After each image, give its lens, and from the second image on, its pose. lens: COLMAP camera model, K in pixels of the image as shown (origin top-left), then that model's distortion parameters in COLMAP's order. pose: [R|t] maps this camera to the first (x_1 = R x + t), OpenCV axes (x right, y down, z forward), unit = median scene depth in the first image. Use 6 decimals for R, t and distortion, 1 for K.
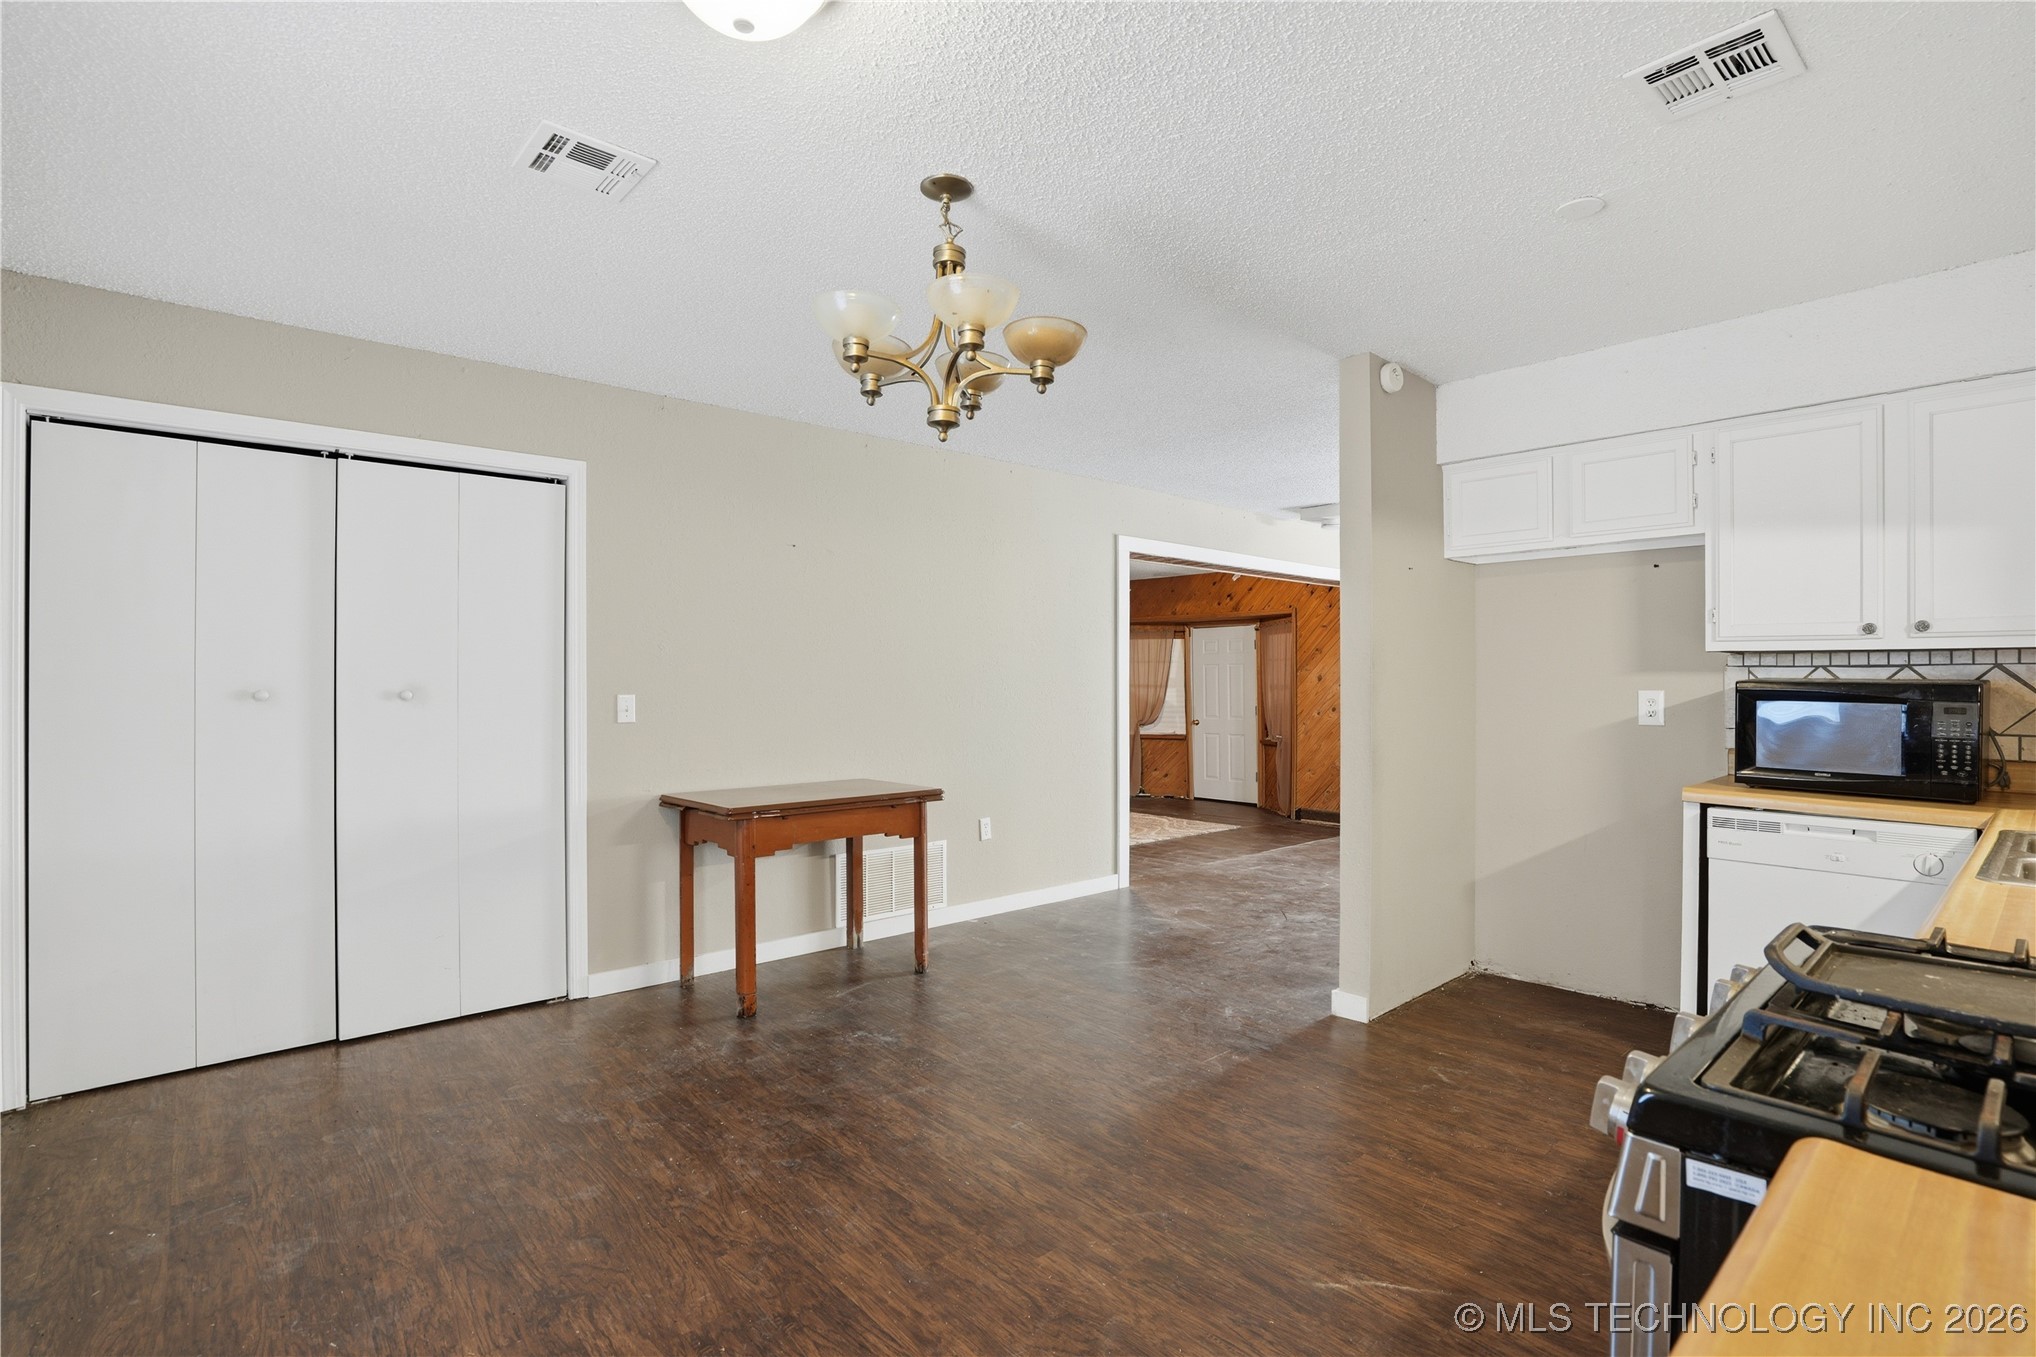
lens RADIAL K [[970.6, 0, 1027.3], [0, 970.6, 678.6], [0, 0, 1]] dist [-0.050577, 0.016643]
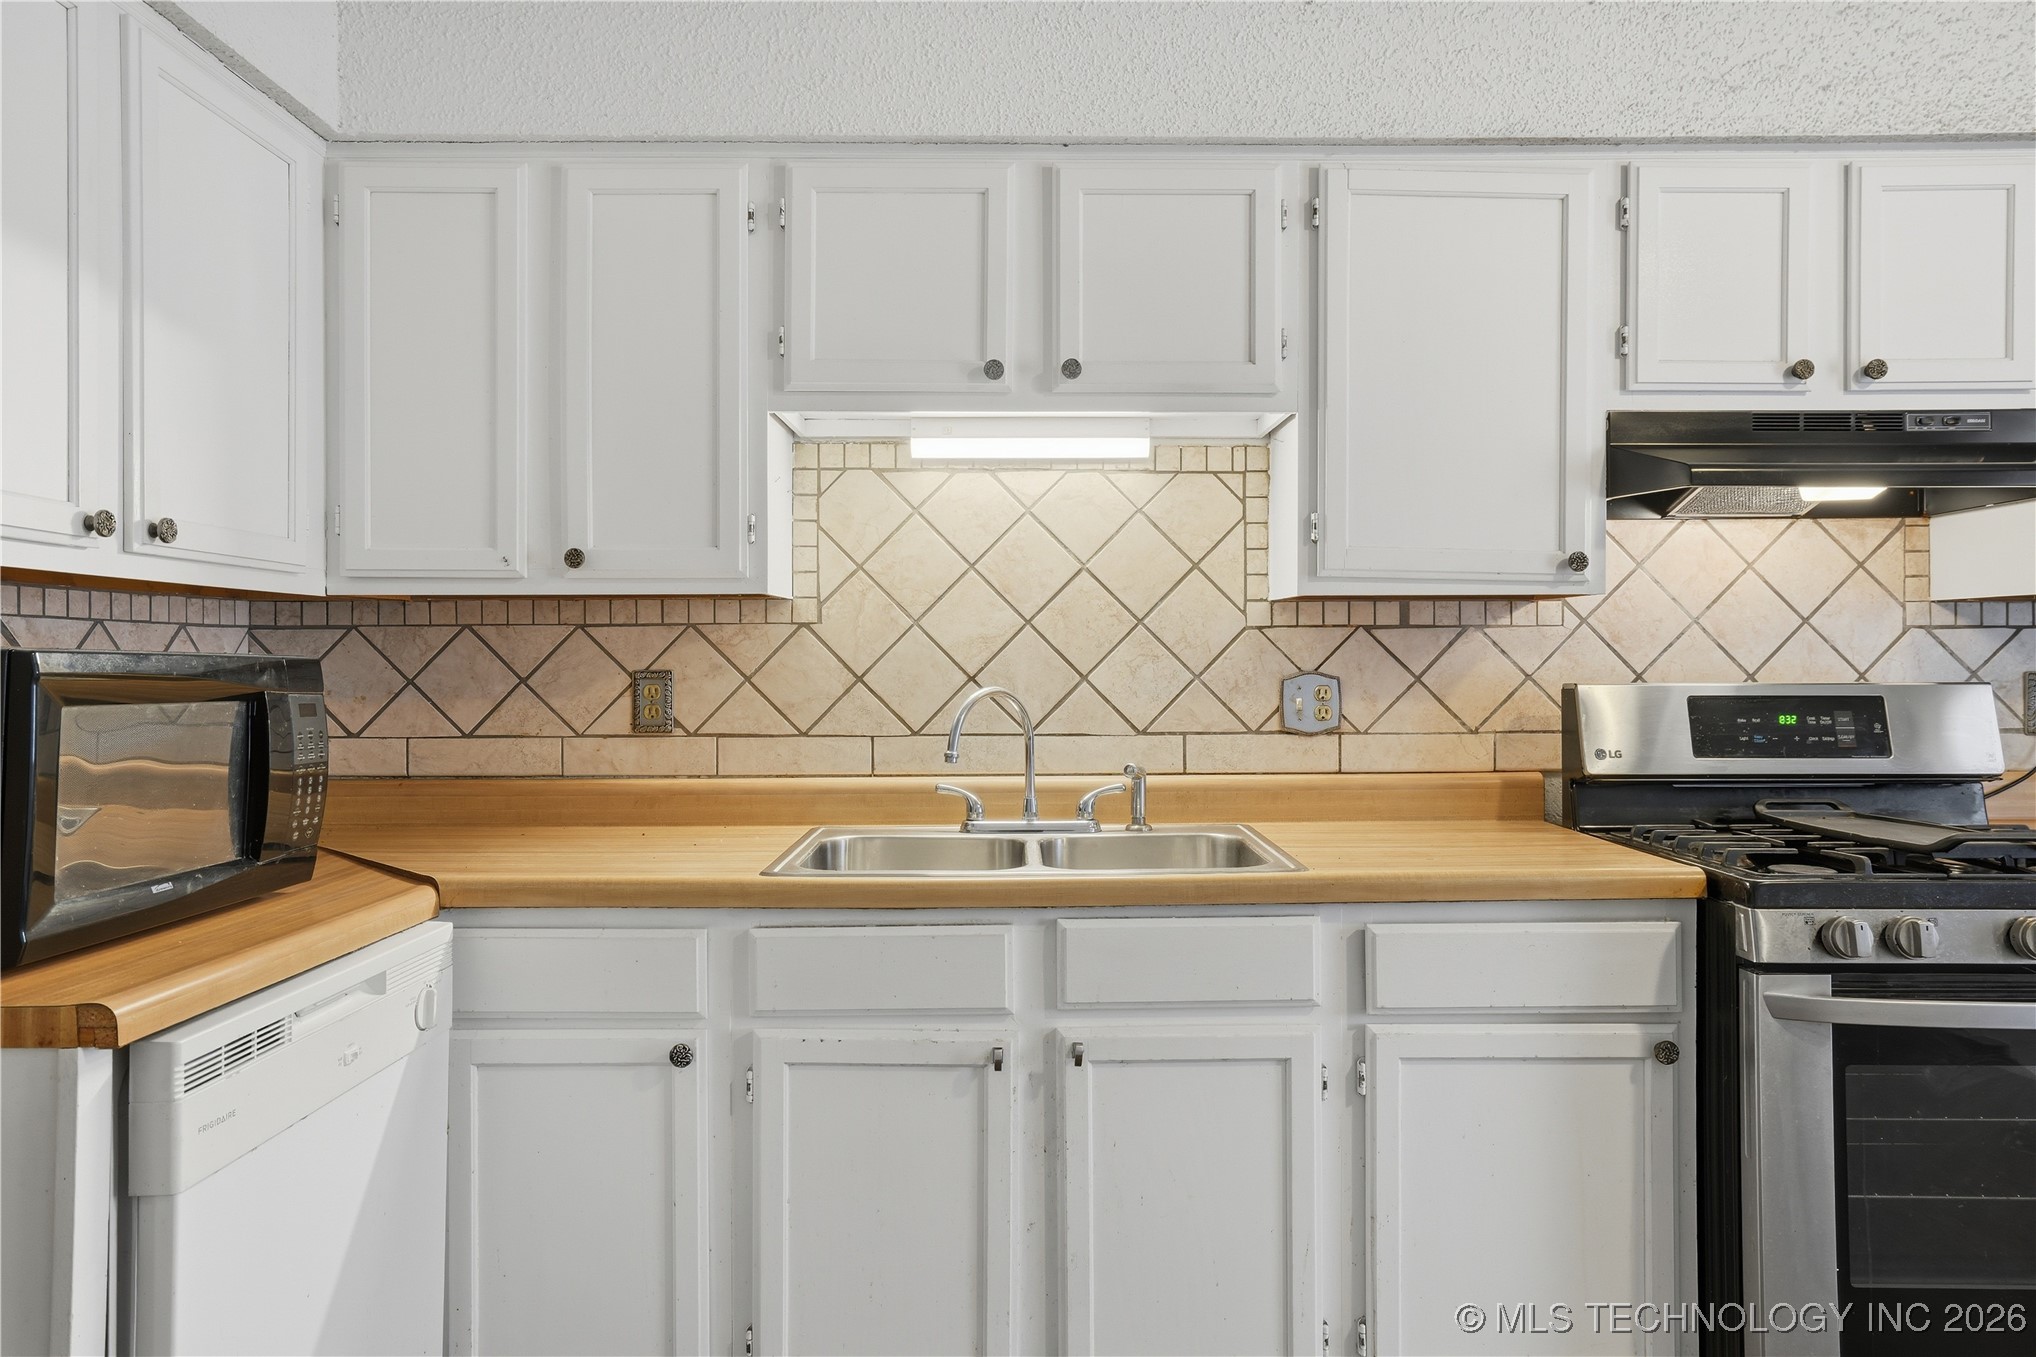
lens RADIAL K [[1347.5, 0, 1007.1], [0, 1347.5, 650.0], [0, 0, 1]] dist [0.003539, 0.015153]
pose [[-0.755284, 0.003579, 0.655388, 0.061900], [-0.000488, 0.999982, -0.006022, 0.001838], [-0.655398, -0.004868, -0.755268, 0.364176]]
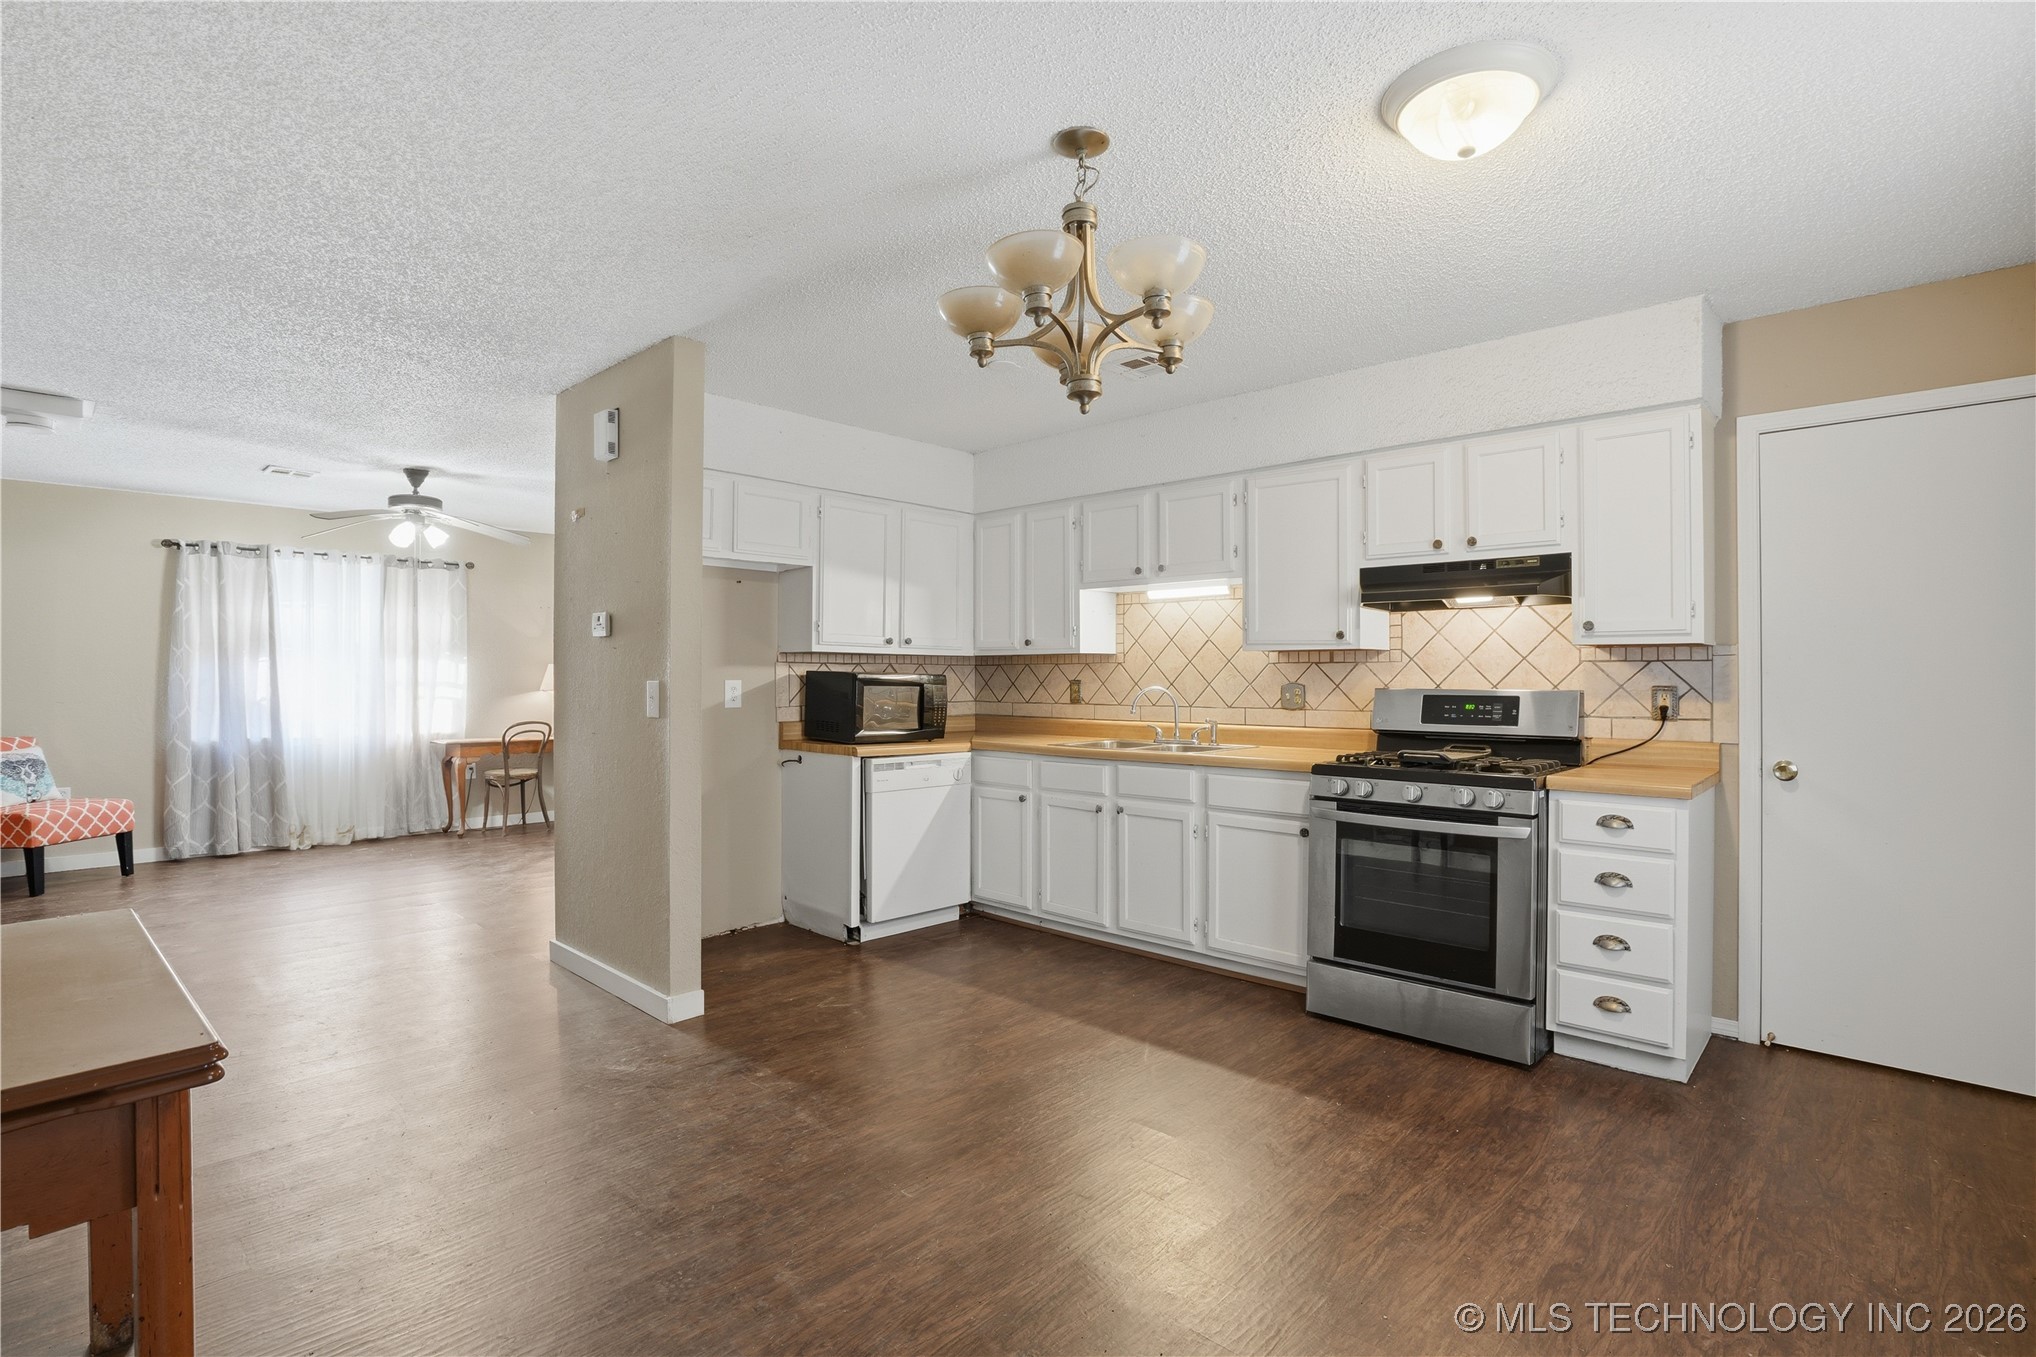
lens RADIAL K [[970.6, 0, 1017.6], [0, 970.6, 676.3], [0, 0, 1]] dist [-0.050577, 0.016643]
pose [[-0.083307, -0.000401, 0.996524, -0.248249], [-0.004802, 0.999988, 0.000001, 0.002257], [-0.996512, -0.004786, -0.083308, 0.281708]]
